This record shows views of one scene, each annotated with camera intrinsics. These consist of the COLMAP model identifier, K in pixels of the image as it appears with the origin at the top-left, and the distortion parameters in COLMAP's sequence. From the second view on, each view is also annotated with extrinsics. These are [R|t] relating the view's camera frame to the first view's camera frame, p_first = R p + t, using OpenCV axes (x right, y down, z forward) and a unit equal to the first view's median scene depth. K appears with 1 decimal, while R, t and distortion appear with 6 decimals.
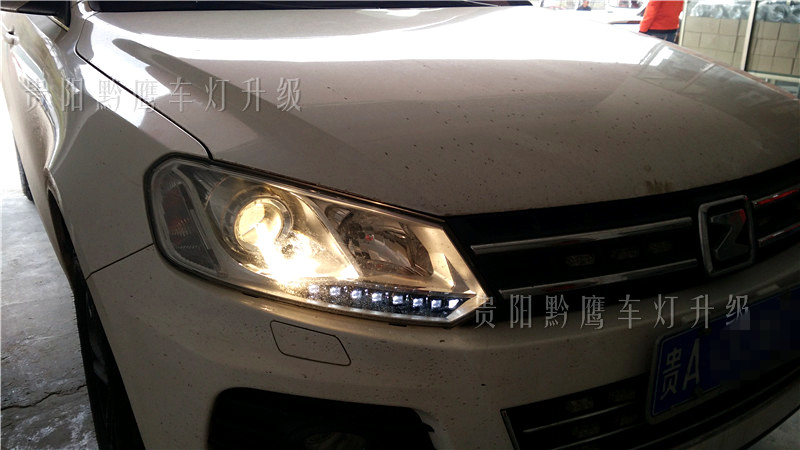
lens RADIAL K [[648.9, 0, 392.3], [0, 648.9, 216.7], [0, 0, 1]] dist [0.079354, -0.110755]
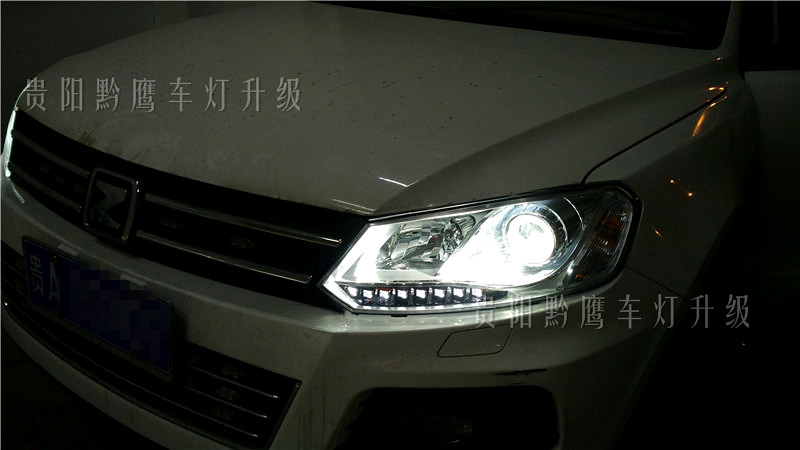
lens RADIAL K [[648.9, 0, 415.2], [0, 648.9, 200.8], [0, 0, 1]] dist [0.079354, -0.110755]
pose [[0.456154, 0.327953, -0.827267, 1.852961], [-0.363658, 0.917149, 0.163064, -0.386681], [0.812205, 0.226459, 0.537624, 0.918683]]
